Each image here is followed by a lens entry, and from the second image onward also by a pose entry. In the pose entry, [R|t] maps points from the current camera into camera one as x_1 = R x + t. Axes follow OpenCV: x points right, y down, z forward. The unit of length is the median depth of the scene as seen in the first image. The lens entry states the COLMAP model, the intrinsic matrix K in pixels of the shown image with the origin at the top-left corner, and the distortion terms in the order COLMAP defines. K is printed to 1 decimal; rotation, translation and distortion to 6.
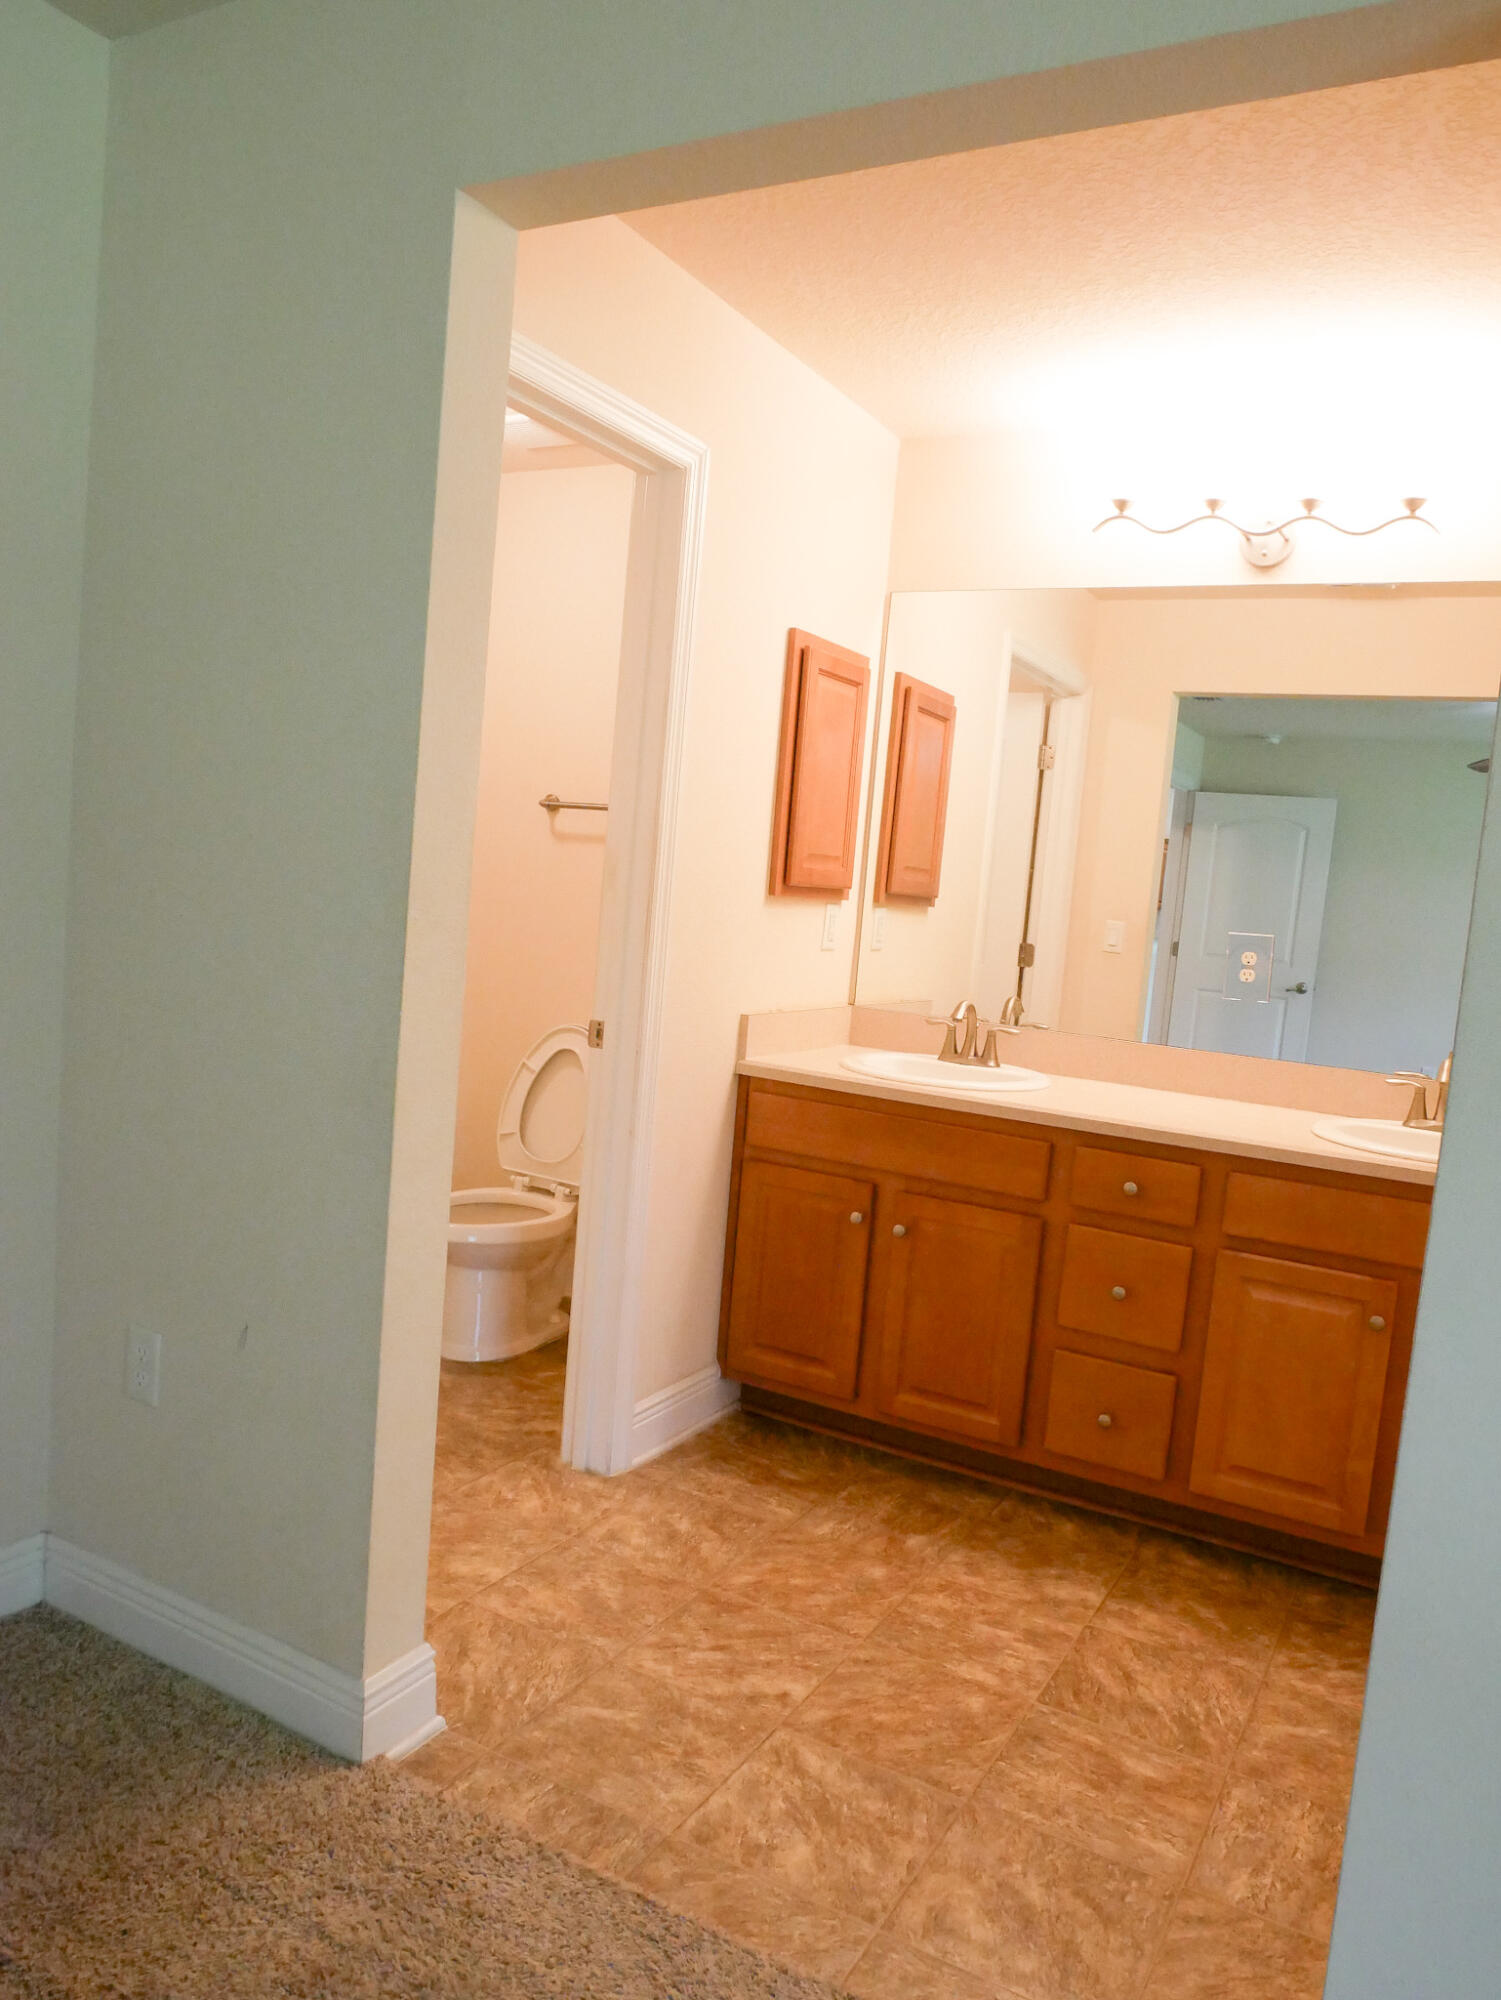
lens RADIAL K [[1423.0, 0, 749.0], [0, 1423.0, 1010.3], [0, 0, 1]] dist [-0.052886, 0.024511]
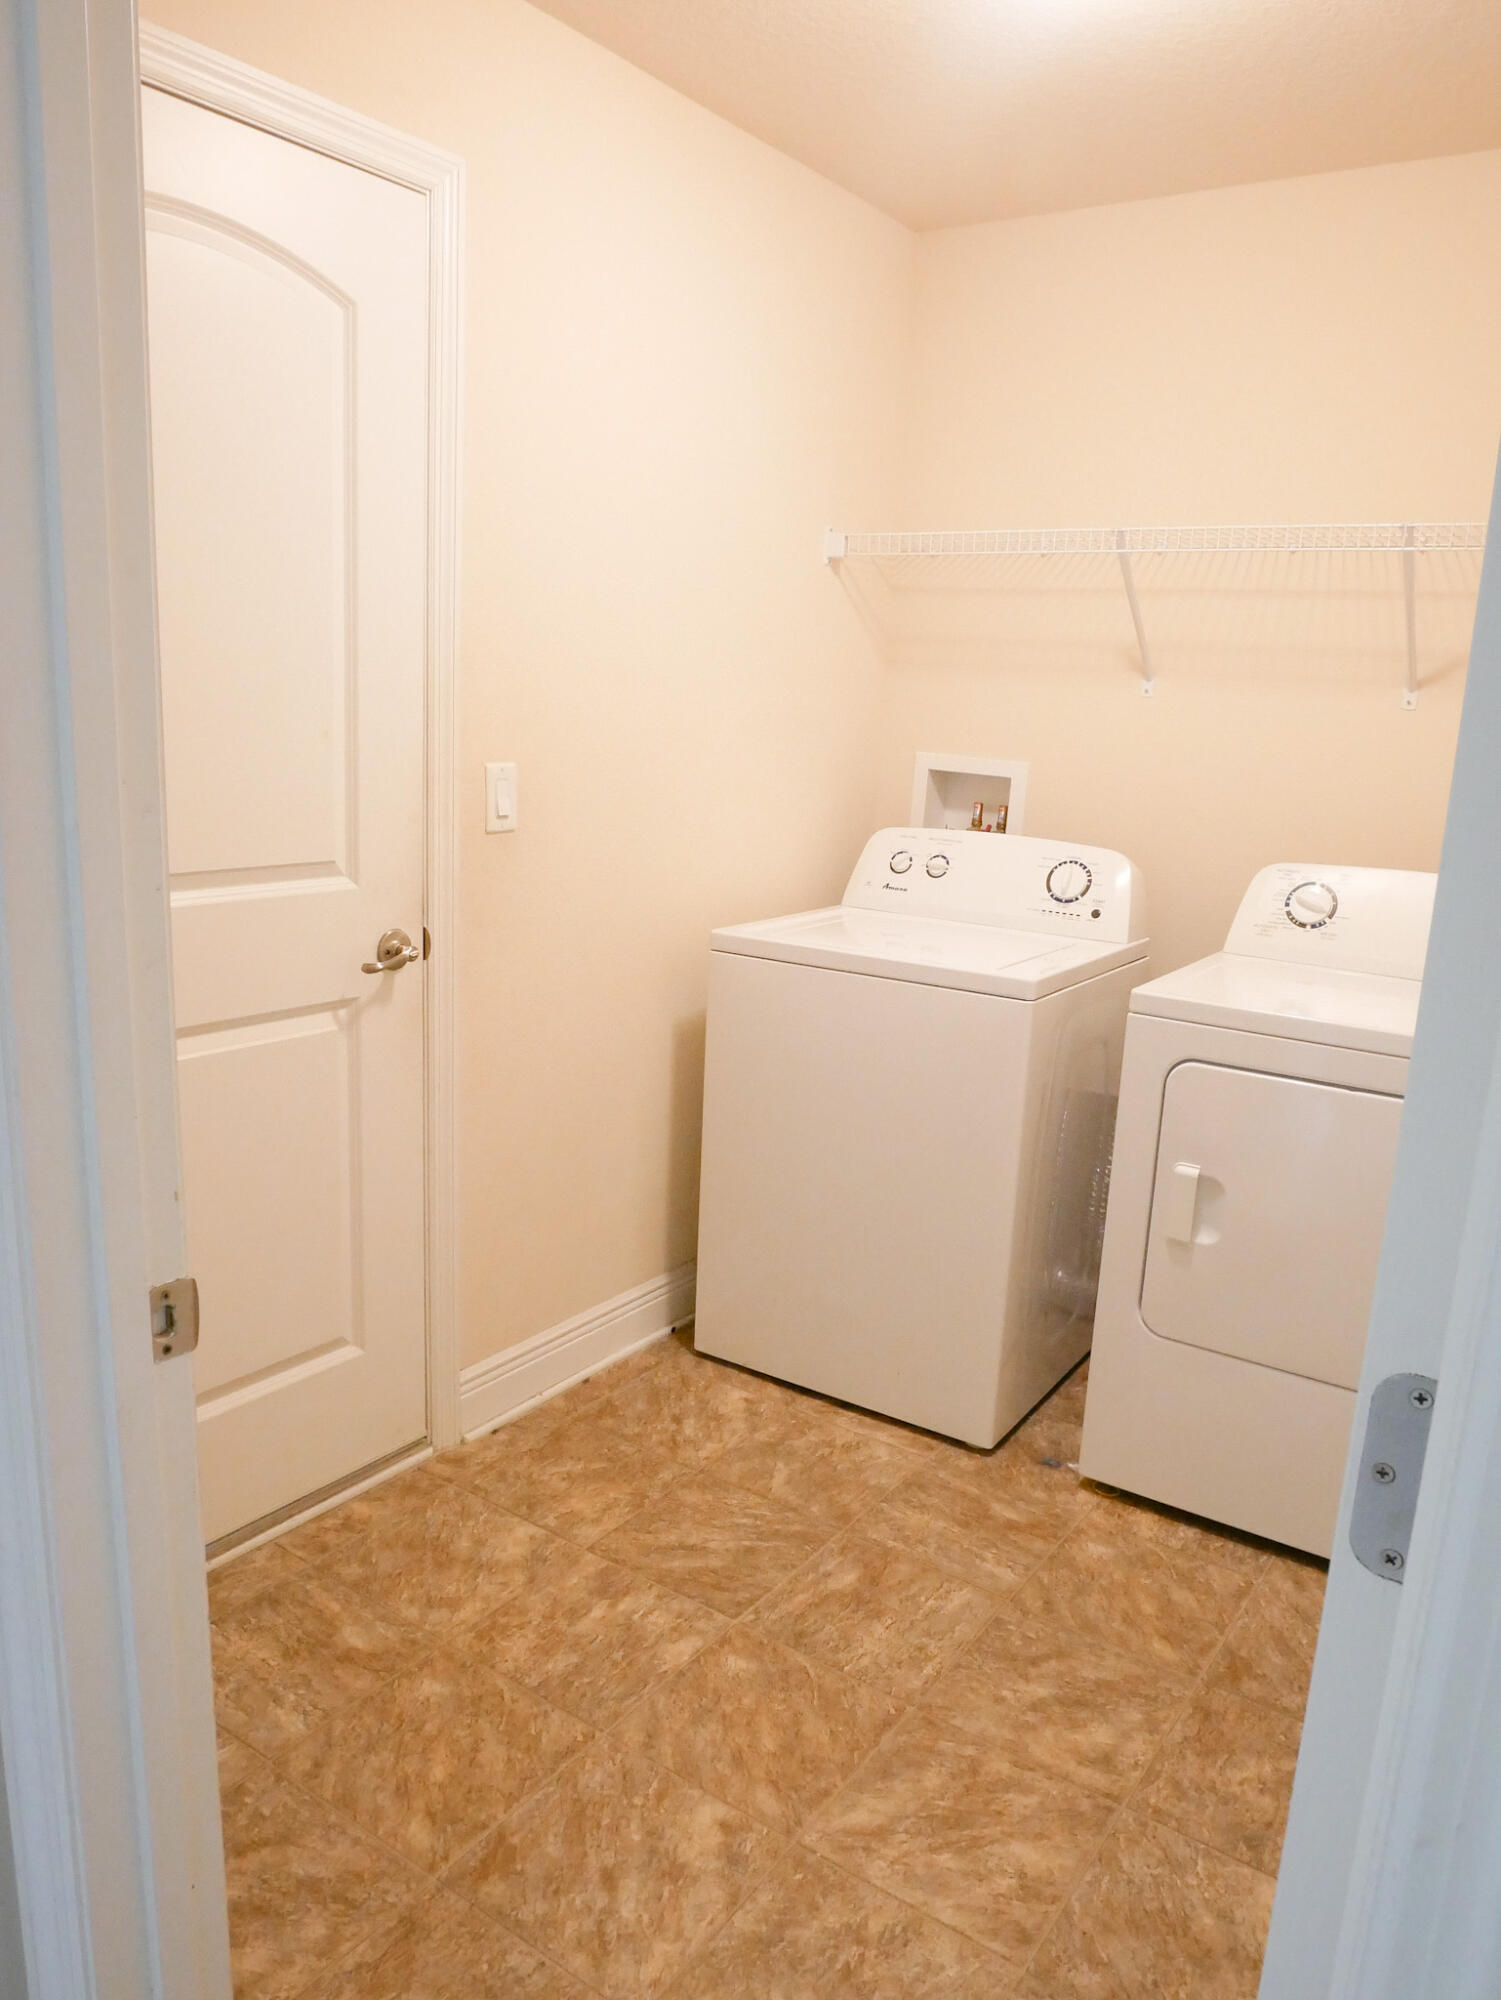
lens RADIAL K [[1423.0, 0, 758.2], [0, 1423.0, 996.2], [0, 0, 1]] dist [-0.052886, 0.024511]
pose [[0.101903, -0.282016, 0.953983, -0.492768], [0.053334, 0.959144, 0.277844, -0.146221], [-0.993364, 0.022567, 0.112781, 0.738112]]
